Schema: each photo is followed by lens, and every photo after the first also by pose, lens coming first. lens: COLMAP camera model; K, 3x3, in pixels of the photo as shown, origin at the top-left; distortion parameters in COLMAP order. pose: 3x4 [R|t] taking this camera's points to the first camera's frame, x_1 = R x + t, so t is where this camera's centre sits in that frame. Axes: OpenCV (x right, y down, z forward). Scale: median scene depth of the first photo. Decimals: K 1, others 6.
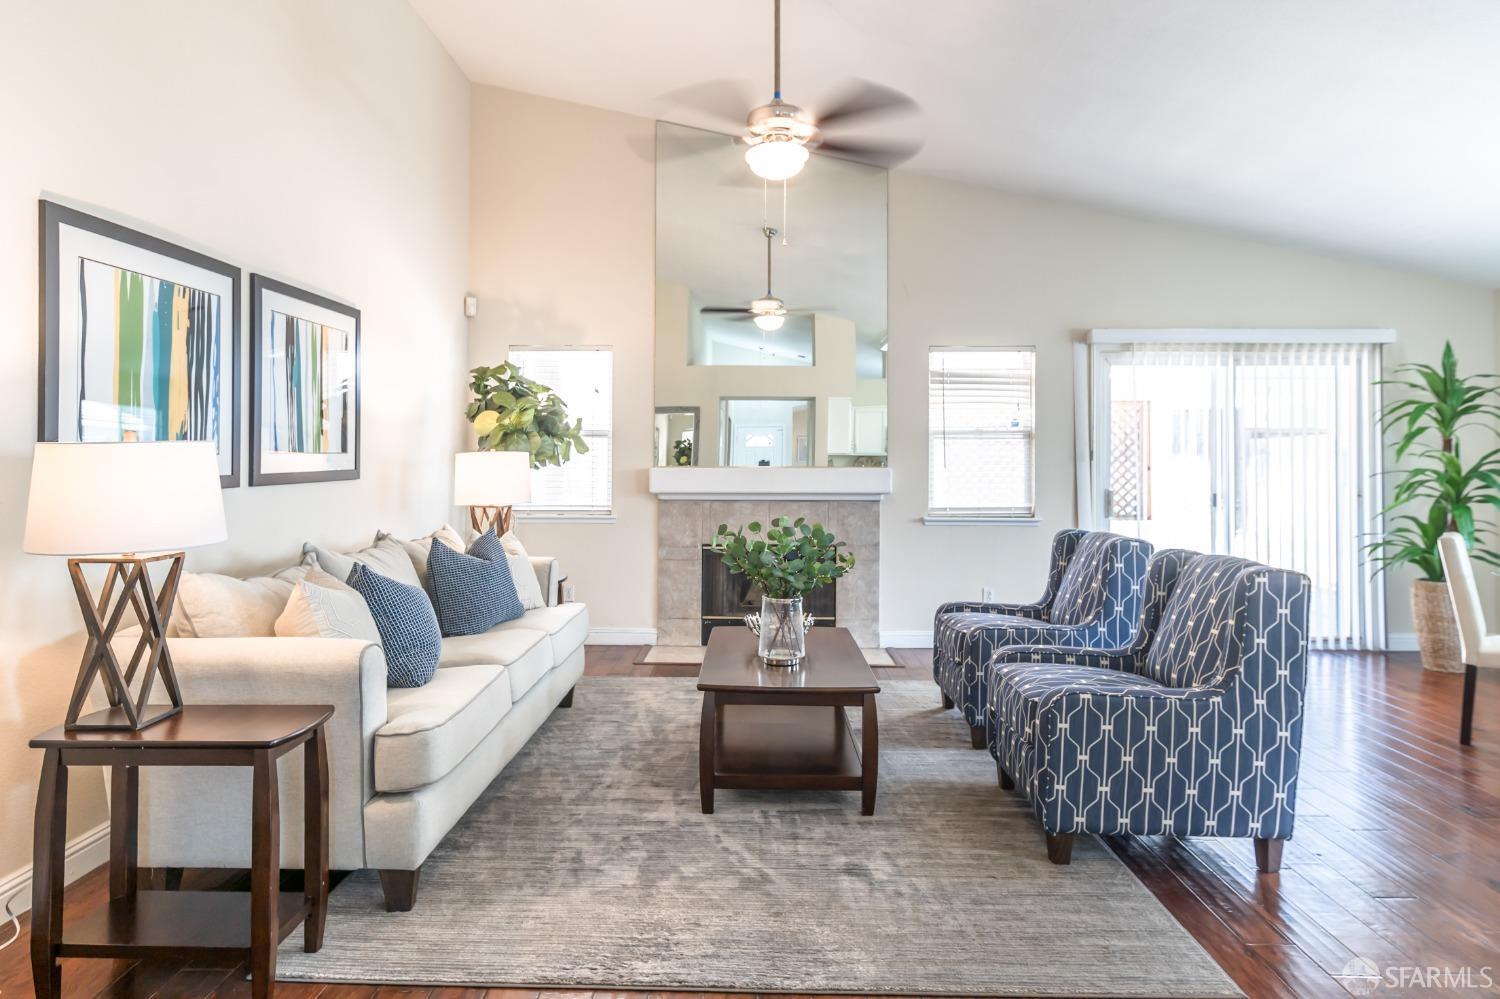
lens RADIAL K [[861.3, 0, 742.1], [0, 861.3, 453.7], [0, 0, 1]] dist [0.007664, -0.000548]
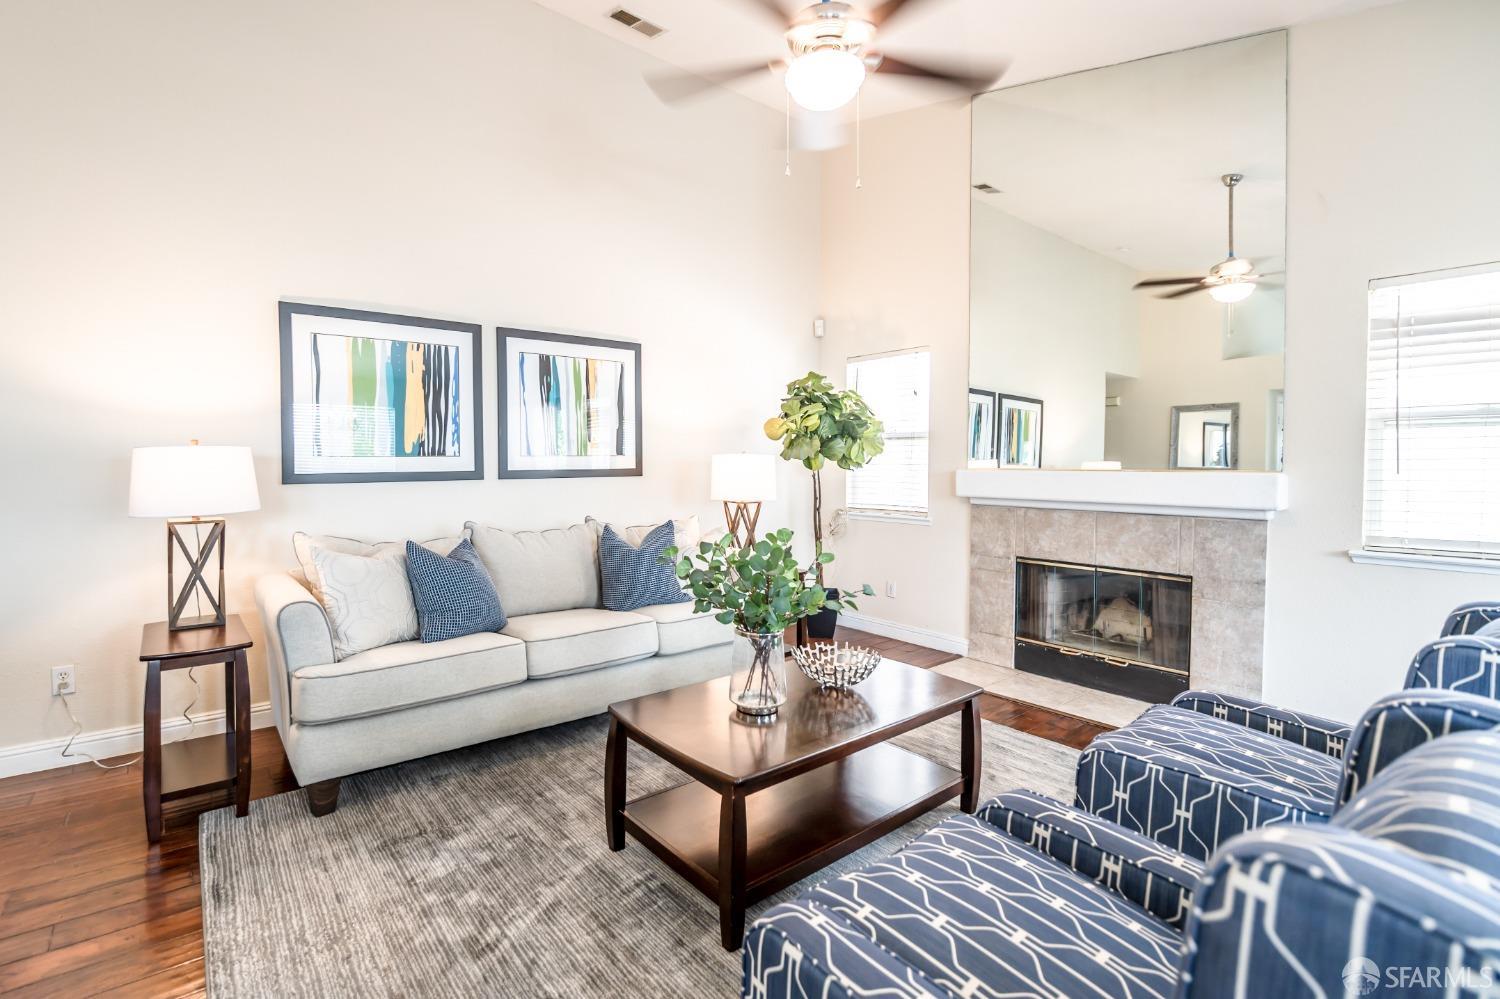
lens RADIAL K [[670.4, 0, 741.0], [0, 670.4, 476.3], [0, 0, 1]] dist [-0.003610, -0.000704]
pose [[0.650190, 0.015079, -0.759622, 0.298194], [0.004024, 0.999721, 0.023289, 0.005128], [0.759761, -0.018199, 0.649948, 0.338173]]
